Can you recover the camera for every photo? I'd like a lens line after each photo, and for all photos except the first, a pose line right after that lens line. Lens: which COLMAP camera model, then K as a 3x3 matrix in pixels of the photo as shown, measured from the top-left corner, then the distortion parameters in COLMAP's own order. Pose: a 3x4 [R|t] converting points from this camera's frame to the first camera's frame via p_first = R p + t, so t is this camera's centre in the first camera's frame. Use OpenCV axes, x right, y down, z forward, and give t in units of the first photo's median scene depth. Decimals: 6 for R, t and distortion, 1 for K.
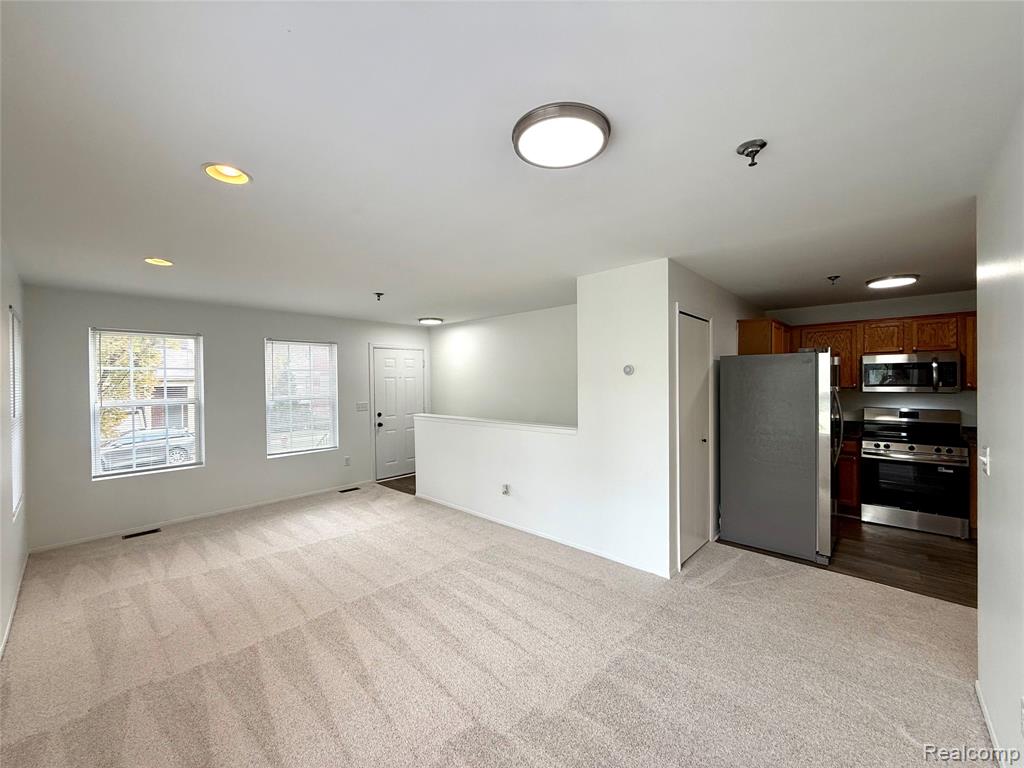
lens RADIAL K [[408.1, 0, 508.9], [0, 408.1, 383.3], [0, 0, 1]] dist [-0.001505, -0.000162]
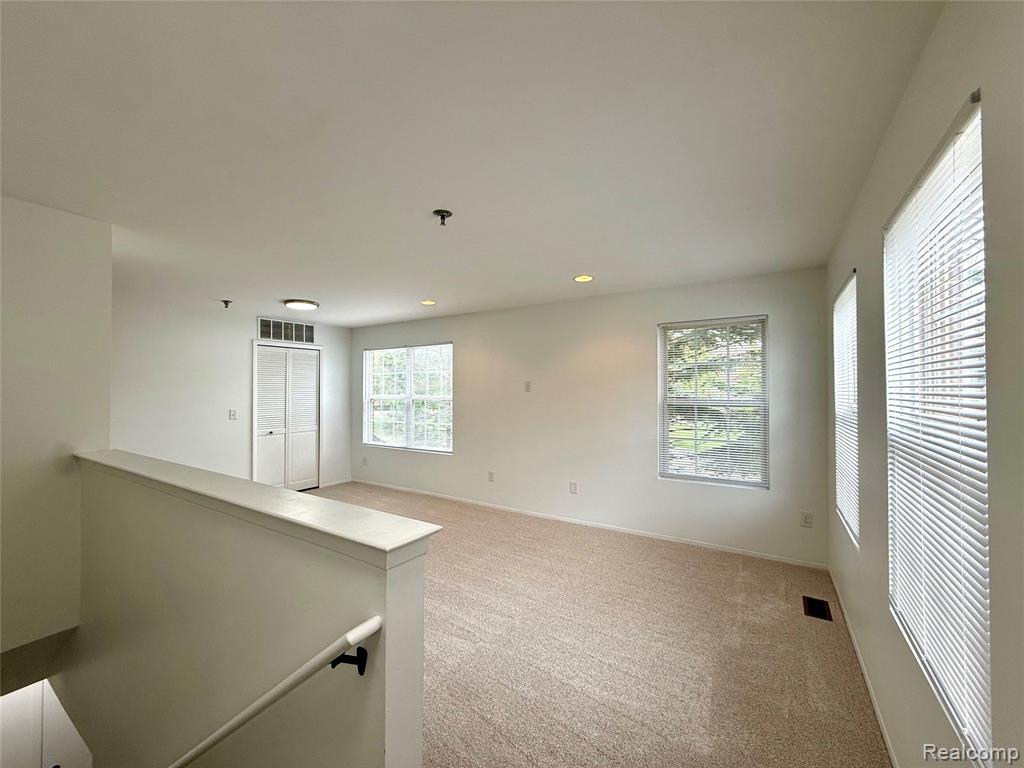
lens RADIAL K [[408.1, 0, 508.9], [0, 408.1, 383.3], [0, 0, 1]] dist [-0.001505, -0.000162]
pose [[-0.983595, 0.010189, -0.180103, -0.289643], [0.011932, 0.999892, -0.008598, 0.012000], [0.179996, -0.010606, -0.983610, 1.466560]]
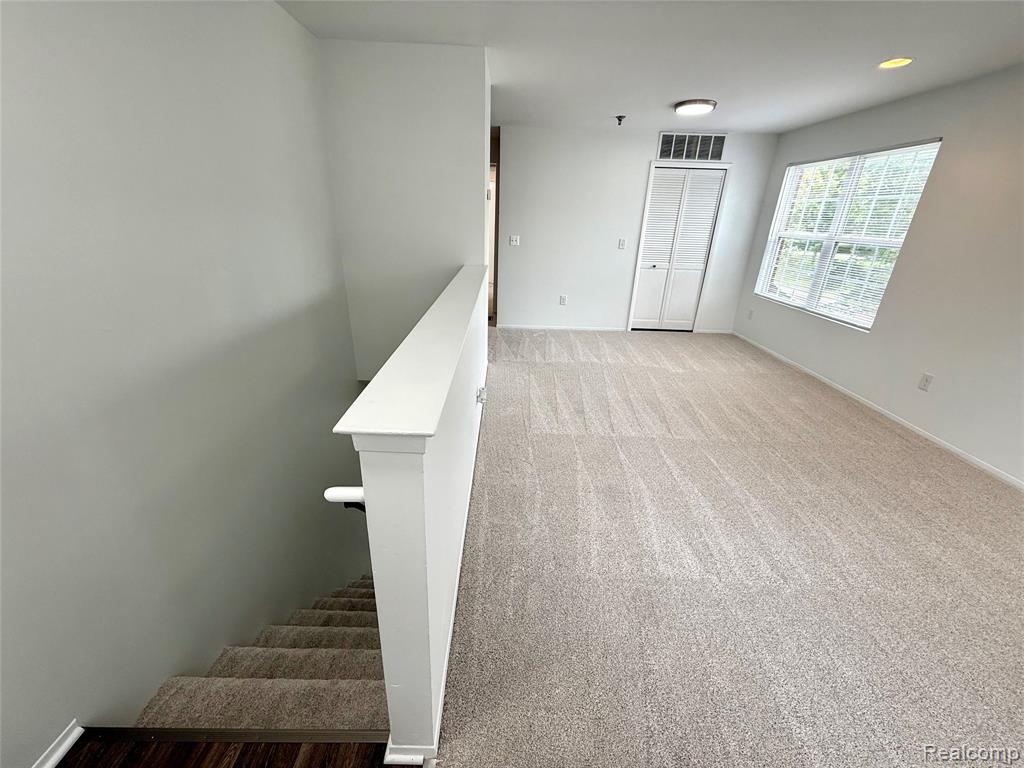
lens RADIAL K [[408.1, 0, 508.9], [0, 408.1, 383.3], [0, 0, 1]] dist [-0.001505, -0.000162]
pose [[-0.686411, -0.289163, 0.667251, -0.420786], [-0.019537, 0.924547, 0.380567, 0.009946], [-0.726951, 0.248189, -0.640269, 1.303849]]
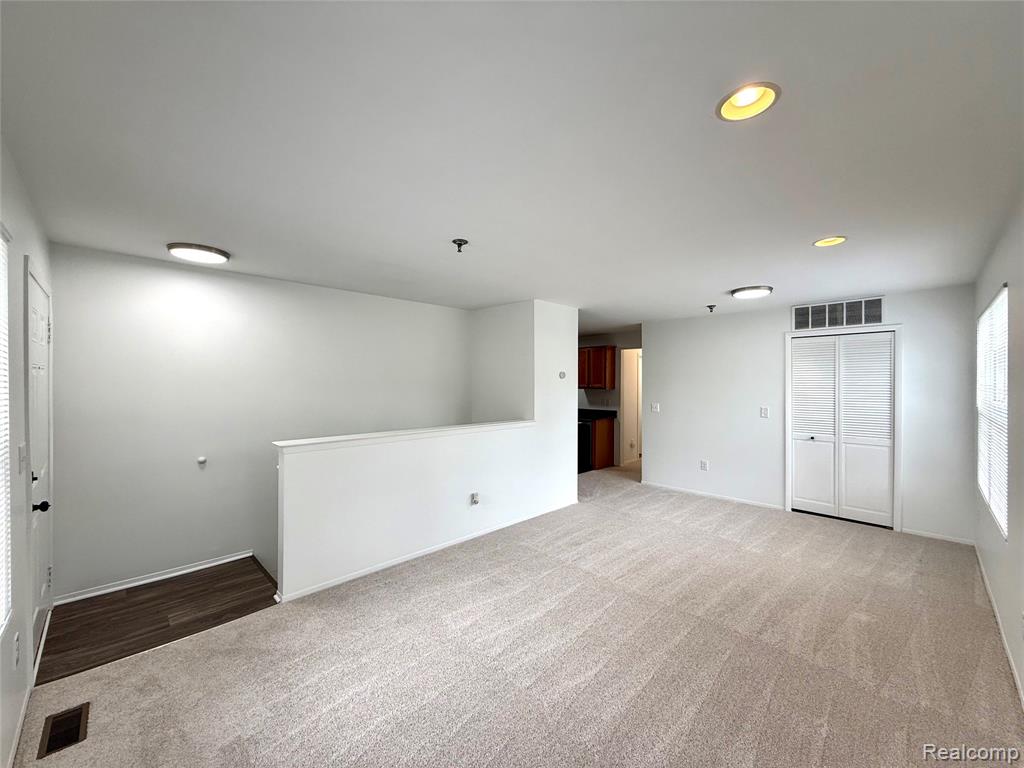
lens RADIAL K [[408.1, 0, 508.9], [0, 408.1, 383.3], [0, 0, 1]] dist [-0.001505, -0.000162]
pose [[0.045799, 0.008877, 0.998911, -0.898466], [0.004895, 0.999947, -0.009111, 0.006450], [-0.998939, 0.005307, 0.045753, 0.848844]]
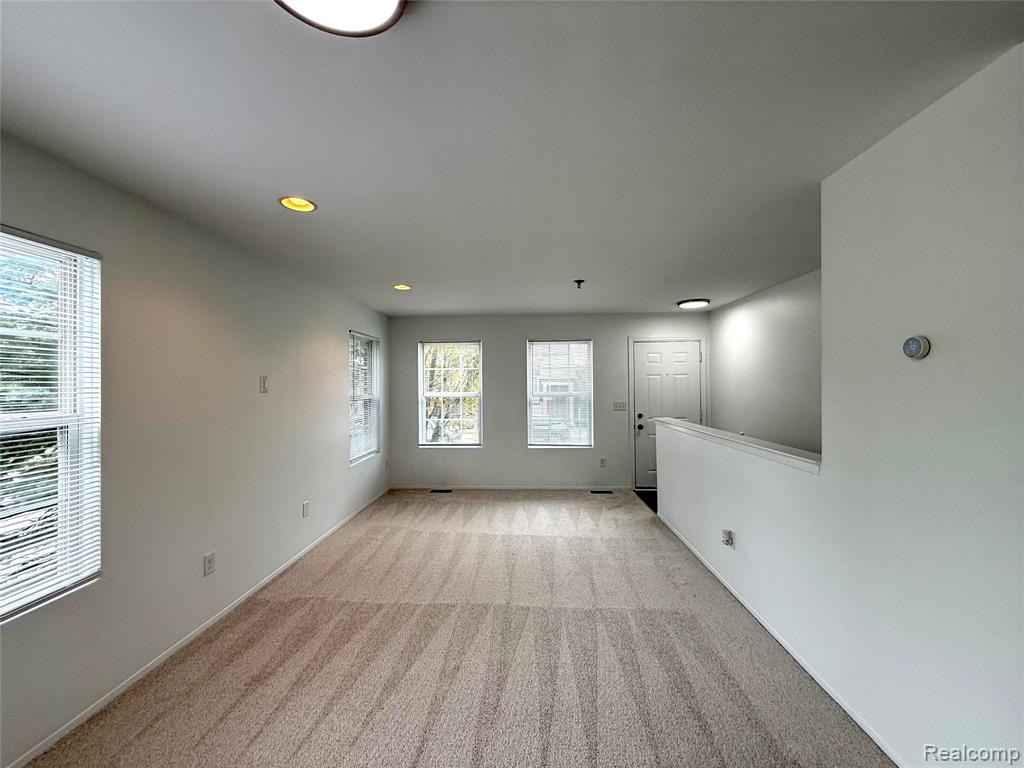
lens RADIAL K [[408.1, 0, 508.9], [0, 408.1, 383.3], [0, 0, 1]] dist [-0.001505, -0.000162]
pose [[0.646607, 0.006119, -0.762799, 0.258911], [-0.005725, 0.999979, 0.003168, 0.005460], [0.762802, 0.002318, 0.646628, 0.279499]]
